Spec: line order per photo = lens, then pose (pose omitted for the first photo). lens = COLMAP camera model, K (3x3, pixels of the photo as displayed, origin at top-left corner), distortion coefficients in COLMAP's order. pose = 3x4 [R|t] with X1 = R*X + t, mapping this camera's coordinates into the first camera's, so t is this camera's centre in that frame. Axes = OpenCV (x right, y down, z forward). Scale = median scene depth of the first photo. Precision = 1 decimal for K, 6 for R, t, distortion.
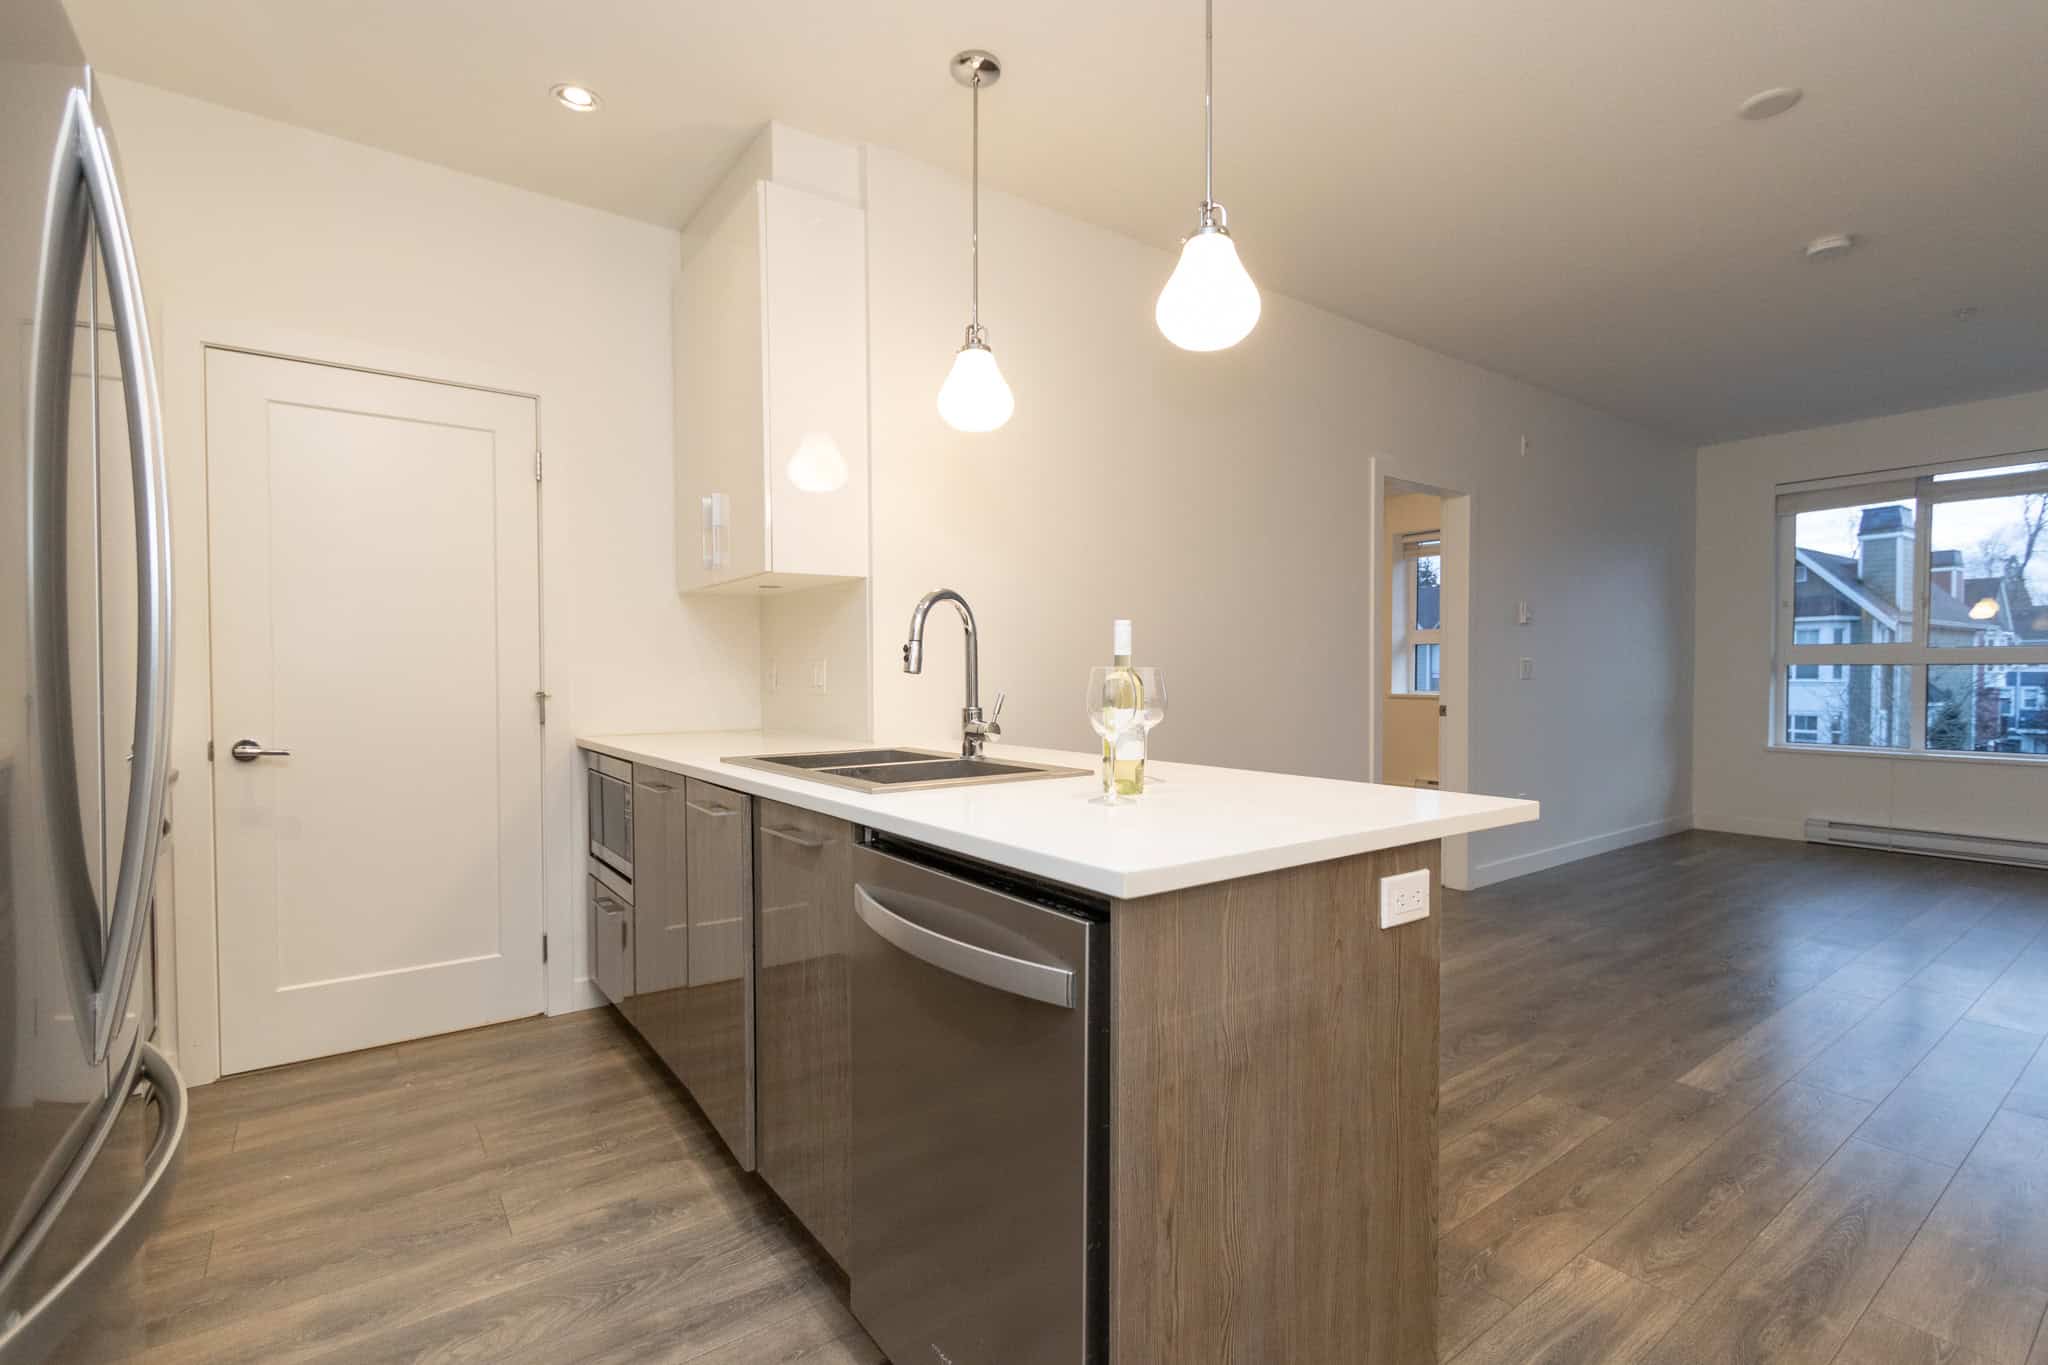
lens RADIAL K [[937.2, 0, 1035.1], [0, 937.2, 694.8], [0, 0, 1]] dist [0.006916, -0.001974]
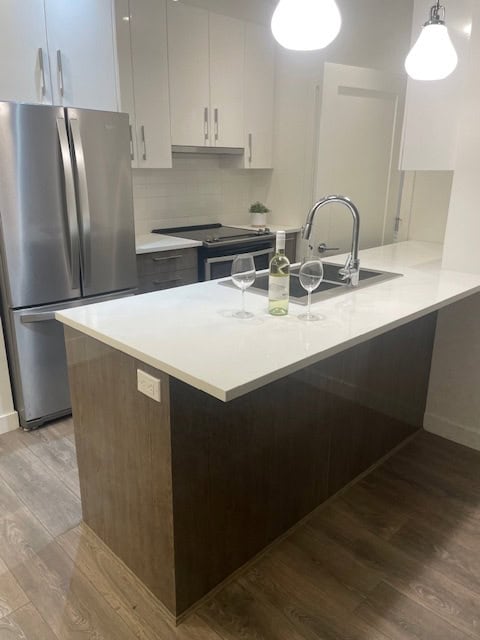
lens RADIAL K [[482.2, 0, 240.4], [0, 482.2, 316.0], [0, 0, 1]] dist [0.058403, -0.082416]
pose [[0.139415, 0.294313, -0.945486, 0.849868], [-0.031581, 0.955646, 0.292819, -0.153924], [0.989730, -0.010964, 0.142526, 0.639113]]
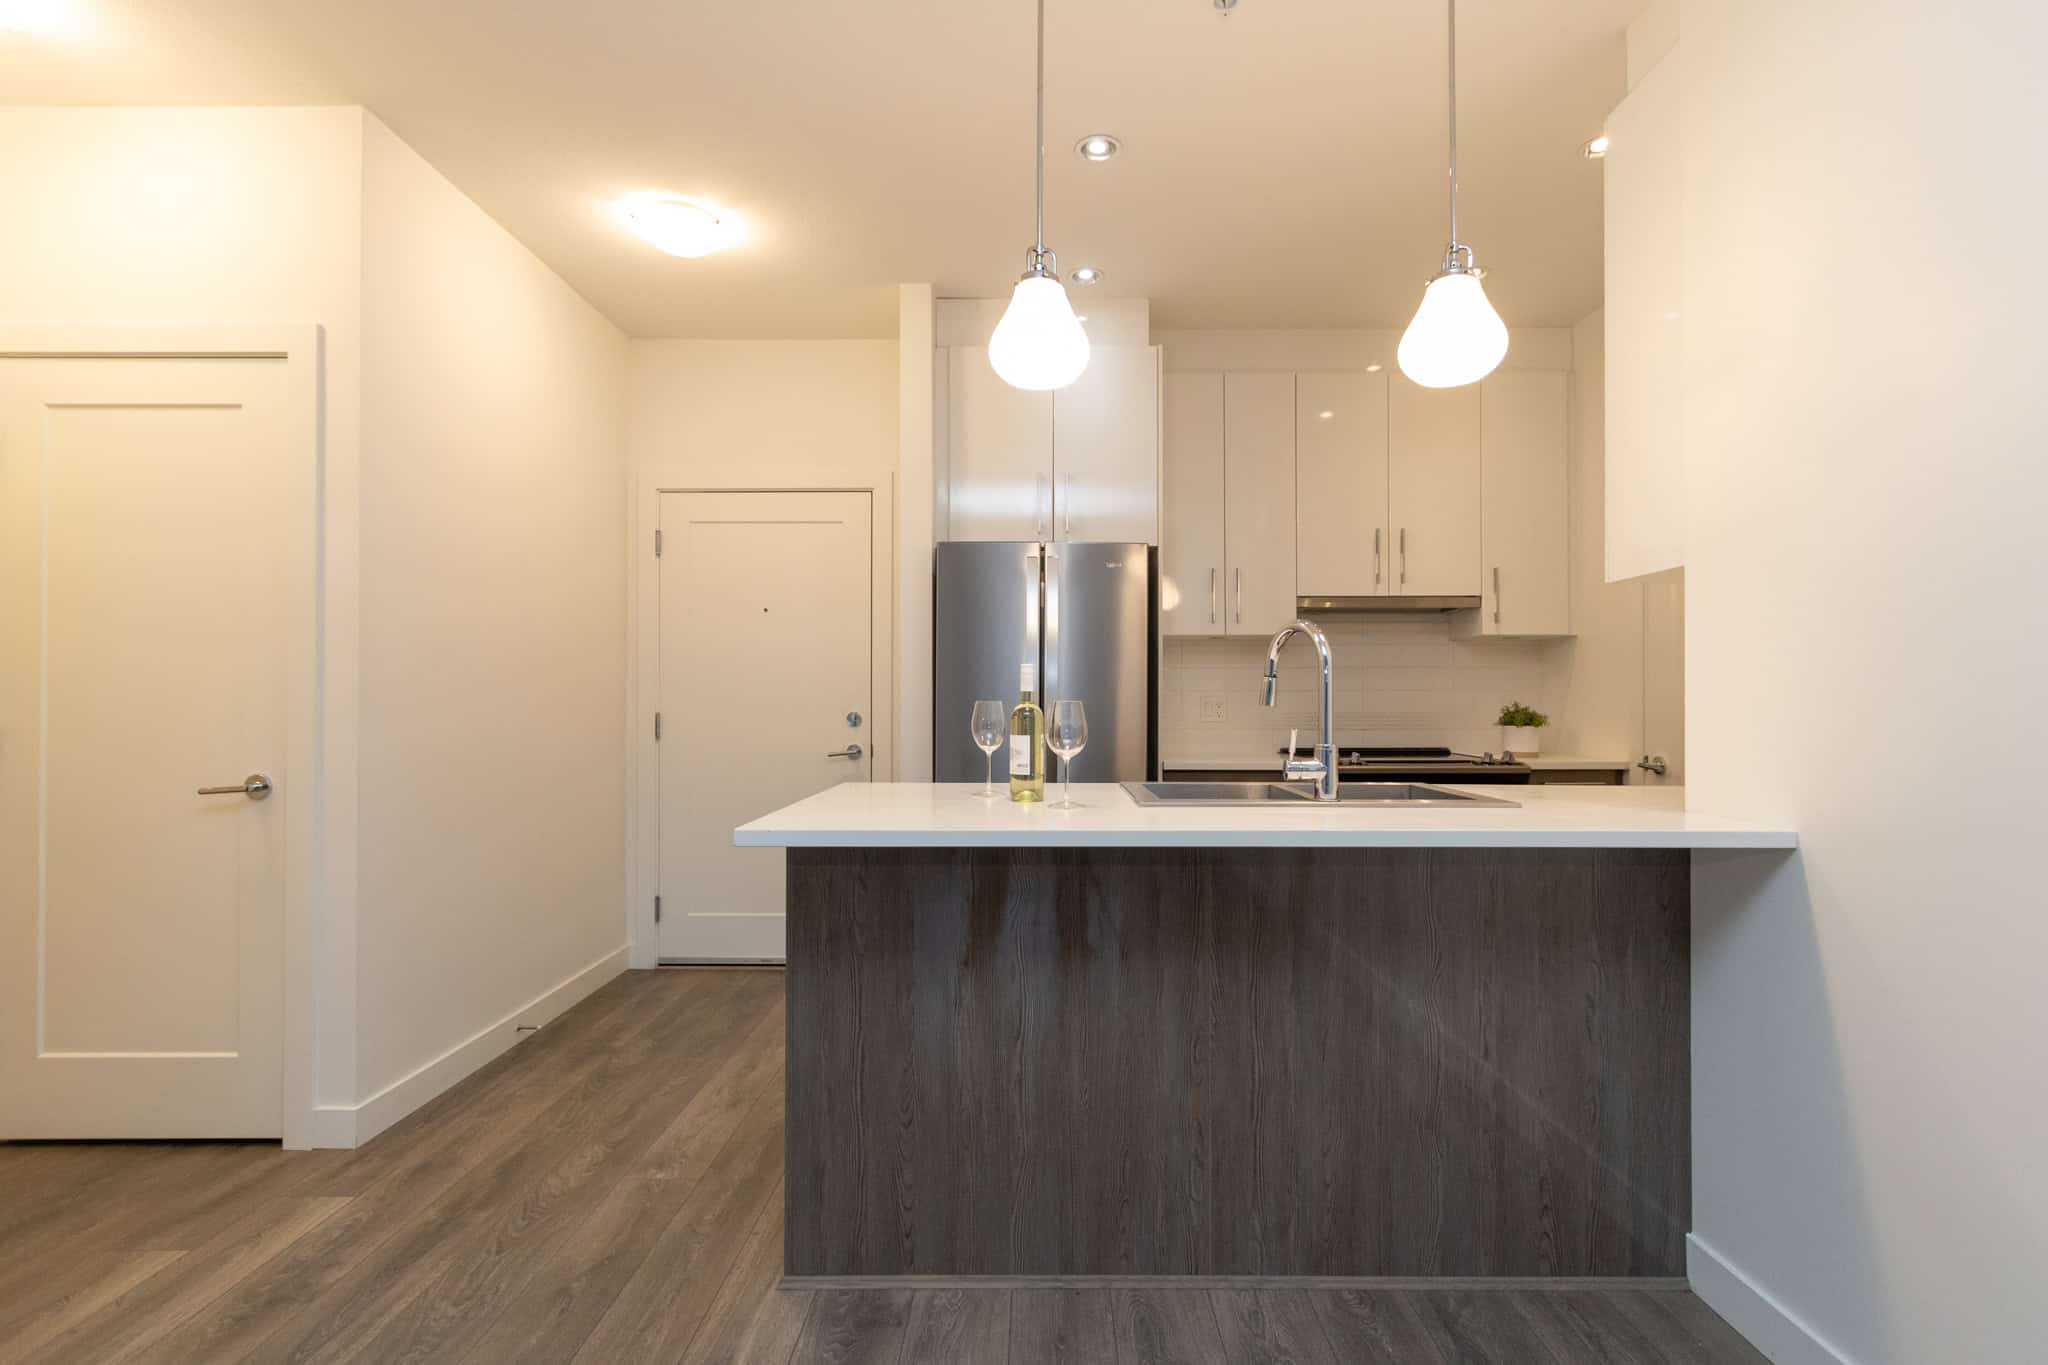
lens RADIAL K [[937.2, 0, 1036.0], [0, 937.2, 698.4], [0, 0, 1]] dist [0.006916, -0.001974]
pose [[-0.599701, -0.002744, -0.800219, 0.819462], [-0.018776, 0.999767, 0.010643, -0.035129], [0.800004, 0.021407, -0.599613, 1.318505]]
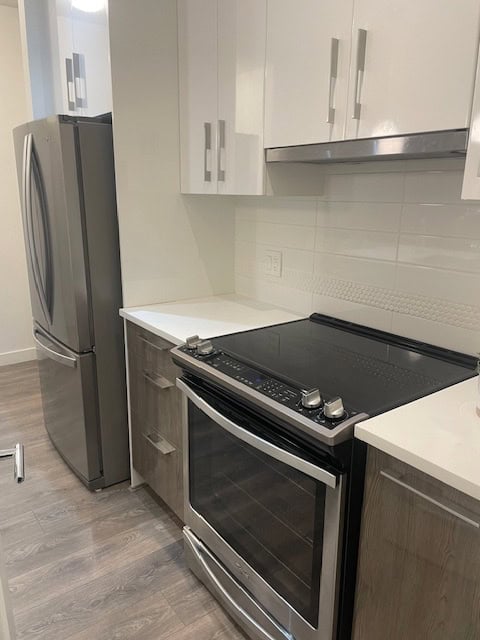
lens RADIAL K [[482.2, 0, 242.5], [0, 482.2, 317.8], [0, 0, 1]] dist [0.058403, -0.082416]
pose [[-0.999919, -0.012657, -0.001625, -0.848994], [-0.012610, 0.960450, 0.278167, -0.172544], [-0.001960, 0.278165, -0.960531, 1.474269]]
